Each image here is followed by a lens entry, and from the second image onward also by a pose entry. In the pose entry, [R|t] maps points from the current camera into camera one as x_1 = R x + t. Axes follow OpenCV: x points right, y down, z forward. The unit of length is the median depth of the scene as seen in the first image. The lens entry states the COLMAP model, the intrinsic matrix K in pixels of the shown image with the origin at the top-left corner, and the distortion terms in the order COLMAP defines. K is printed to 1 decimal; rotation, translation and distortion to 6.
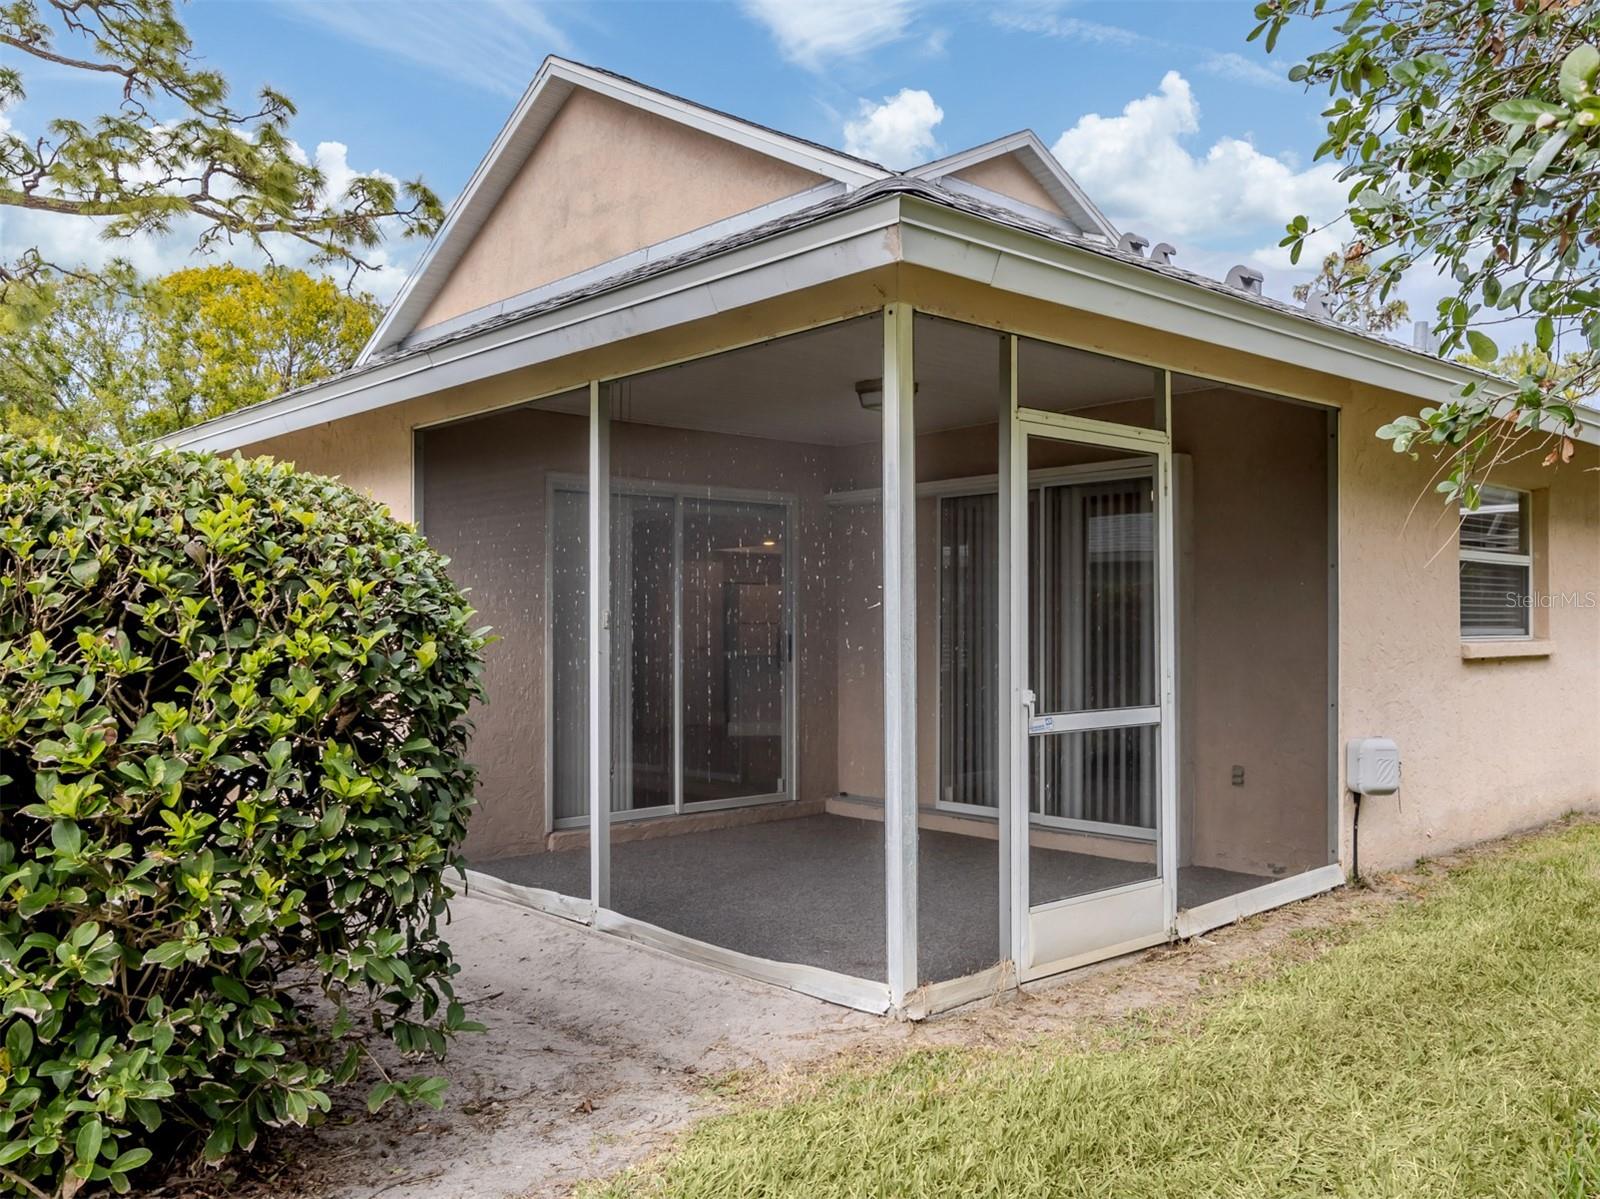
lens RADIAL K [[1271.7, 0, 799.7], [0, 1271.7, 606.7], [0, 0, 1]] dist [0.000816, 0.003482]
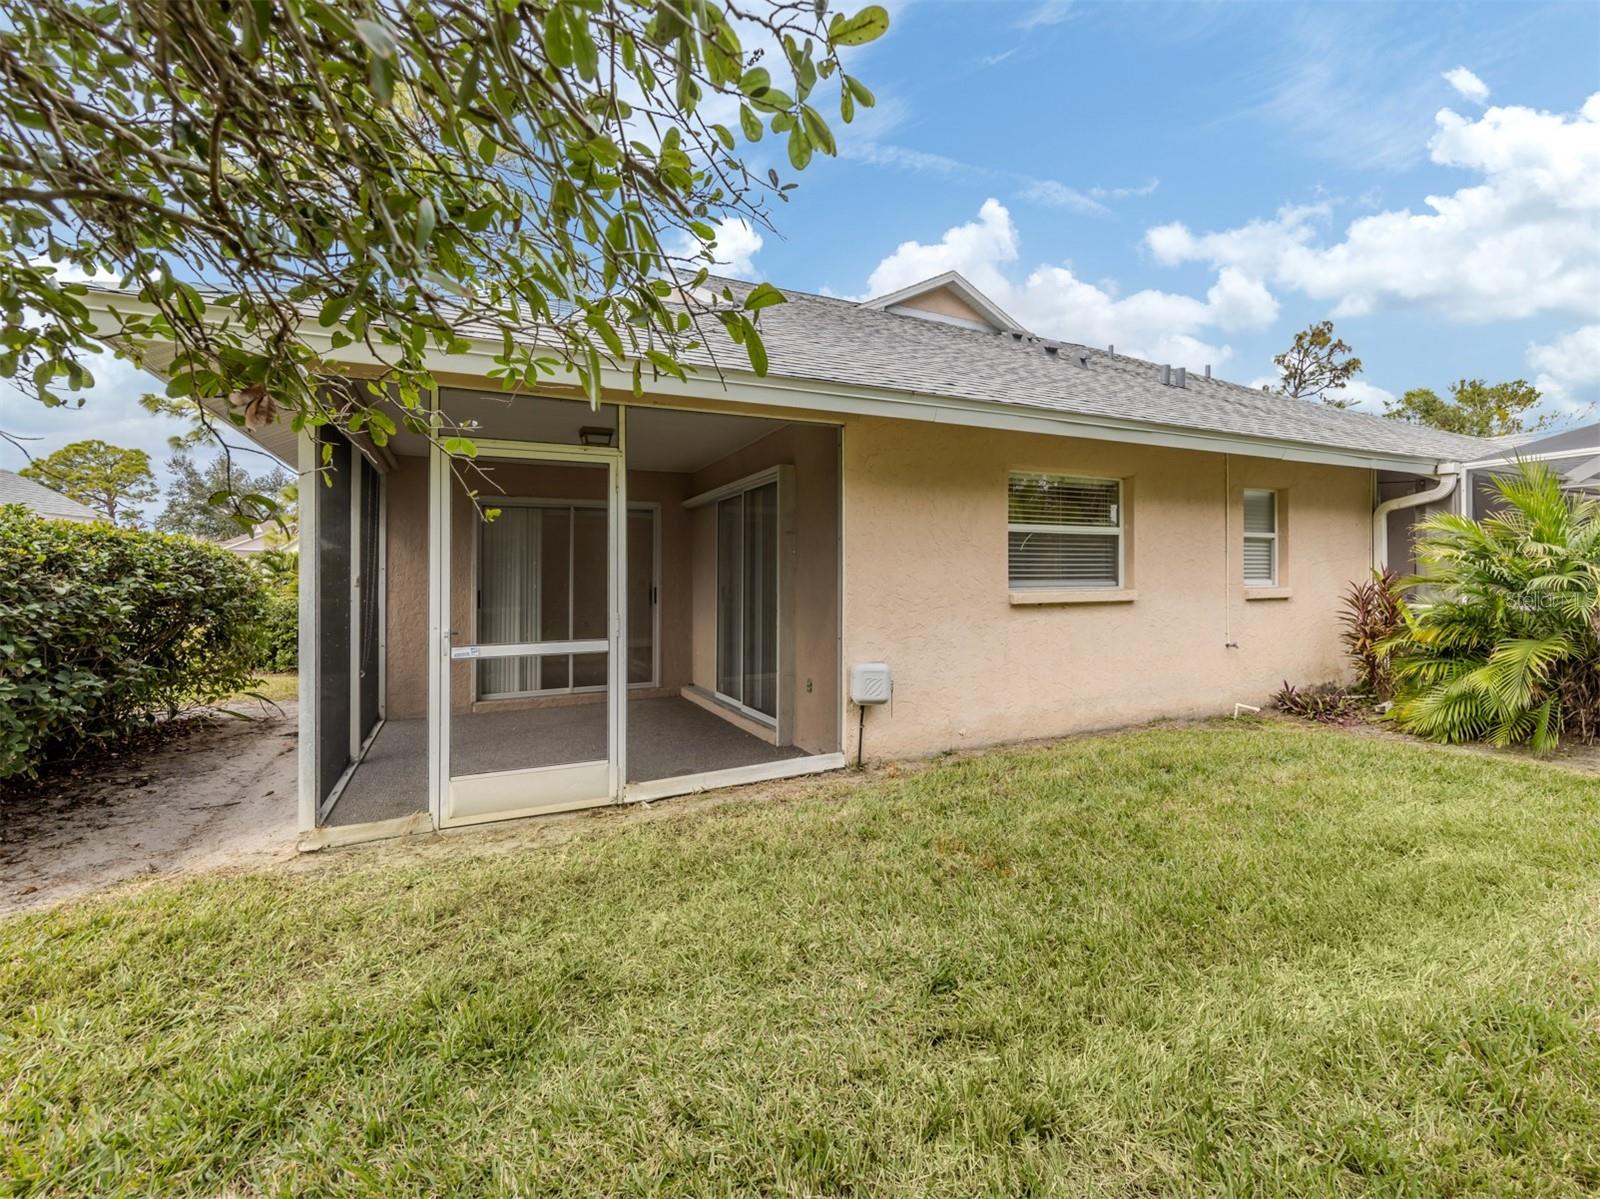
lens RADIAL K [[694.0, 0, 805.1], [0, 694.0, 567.6], [0, 0, 1]] dist [-0.000690, 0.000061]
pose [[0.959240, -0.012027, -0.282337, 0.710073], [0.011709, 0.999927, -0.002812, 0.002037], [0.282350, -0.000609, 0.959311, 0.309245]]
